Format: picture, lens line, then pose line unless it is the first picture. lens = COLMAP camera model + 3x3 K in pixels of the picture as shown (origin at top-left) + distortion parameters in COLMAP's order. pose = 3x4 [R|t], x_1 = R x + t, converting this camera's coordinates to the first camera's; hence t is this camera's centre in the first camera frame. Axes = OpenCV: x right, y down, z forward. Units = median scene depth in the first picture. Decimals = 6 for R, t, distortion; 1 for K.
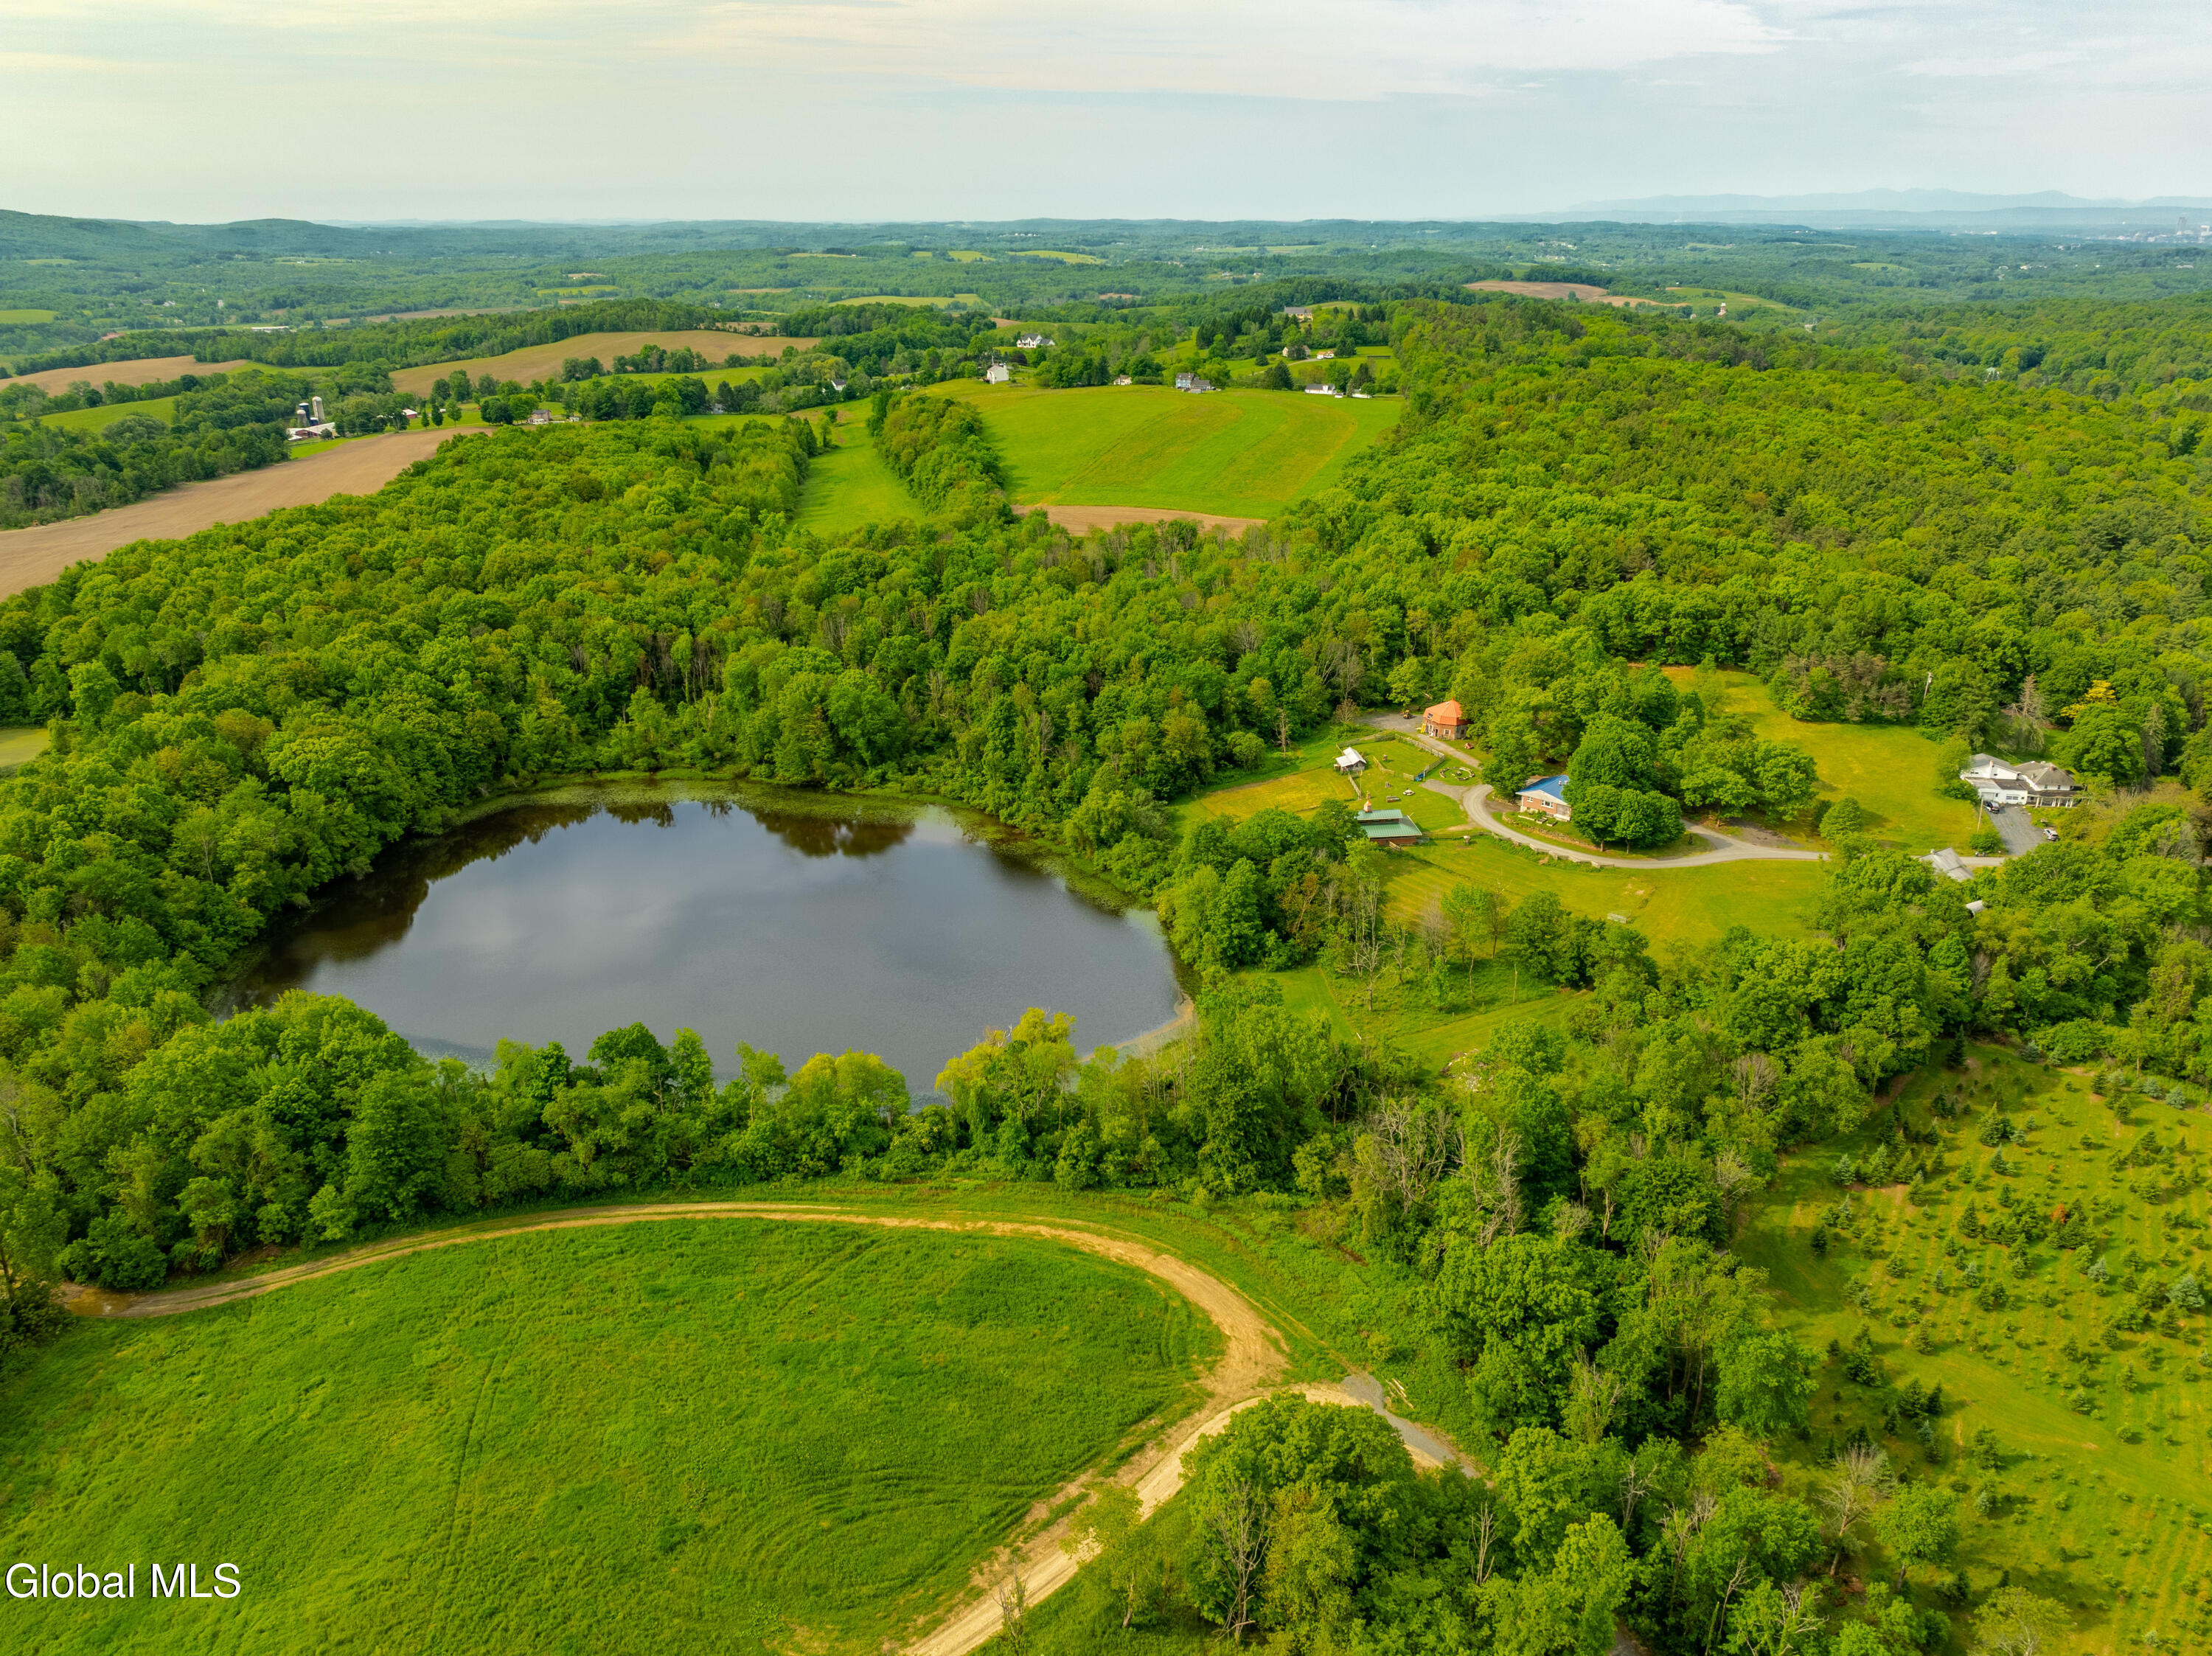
lens RADIAL K [[1643.4, 0, 1106.0], [0, 1643.4, 828.0], [0, 0, 1]] dist [-0.051242, 0.037987]
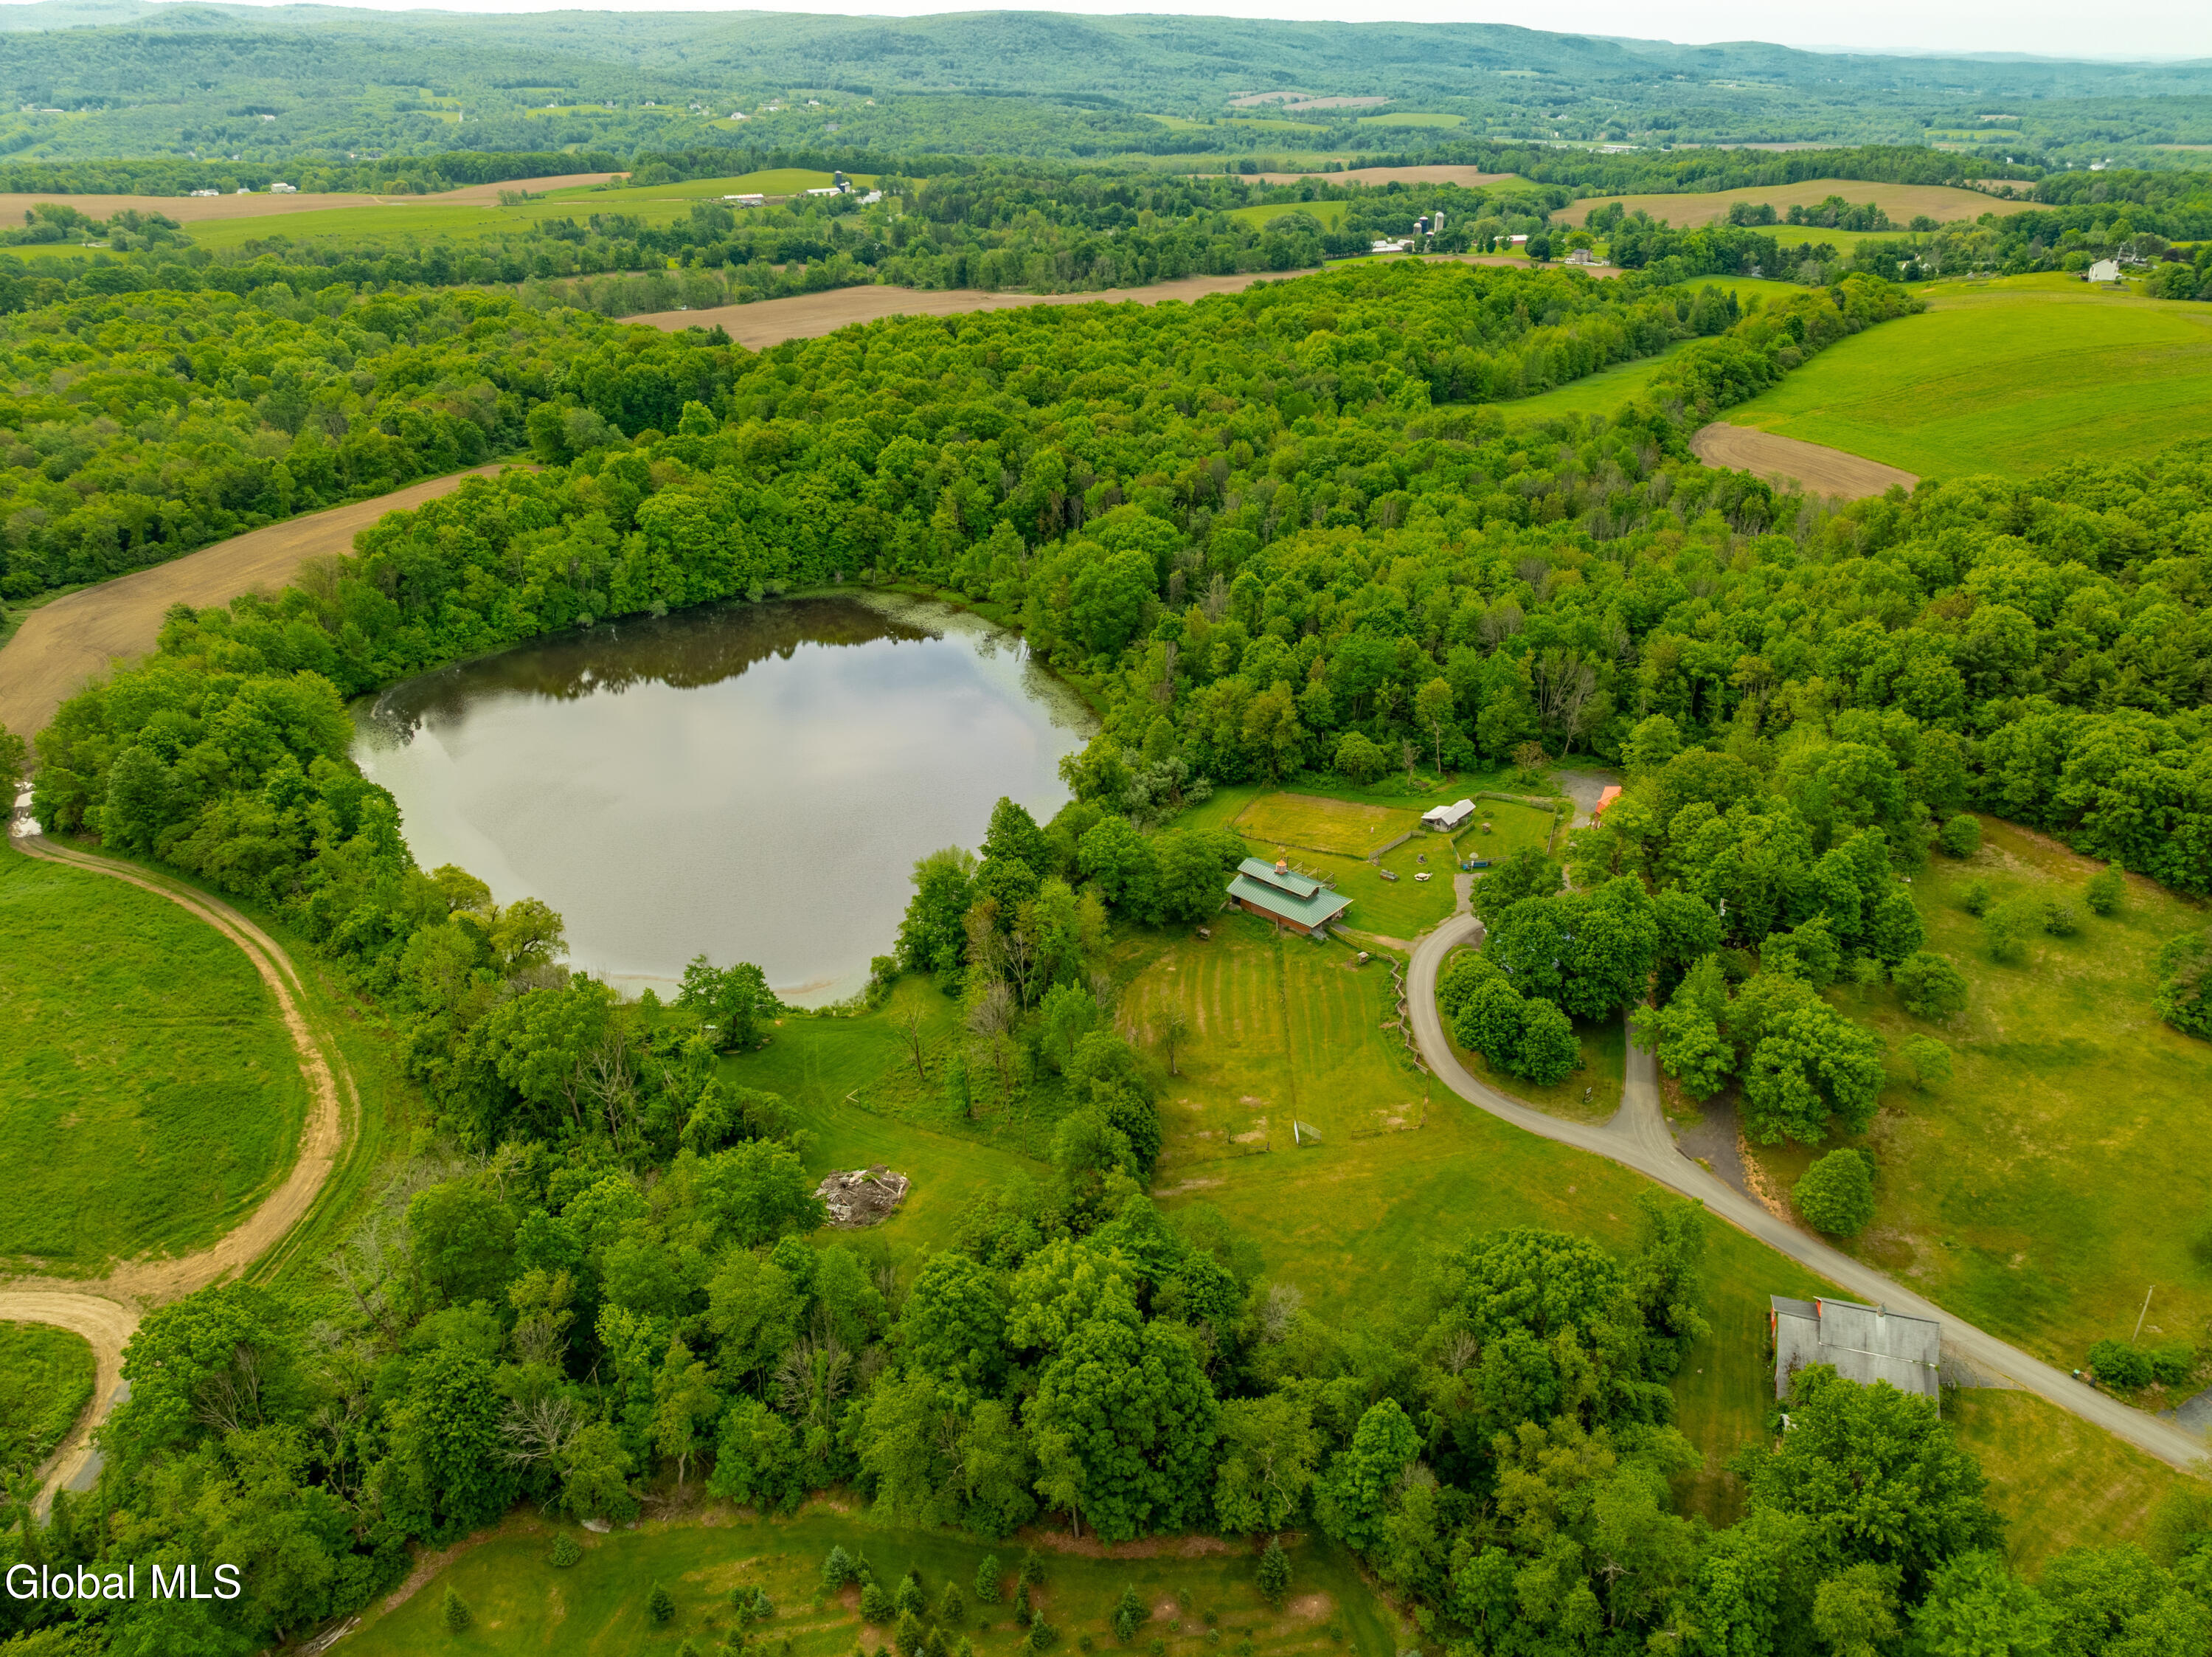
lens RADIAL K [[1643.6, 0, 1106.0], [0, 1643.6, 828.5], [0, 0, 1]] dist [-0.051242, 0.037987]
pose [[0.670751, 0.340031, -0.659145, 0.160917], [-0.277832, 0.939199, 0.201777, -0.042816], [0.687679, 0.047789, 0.724440, 0.109705]]
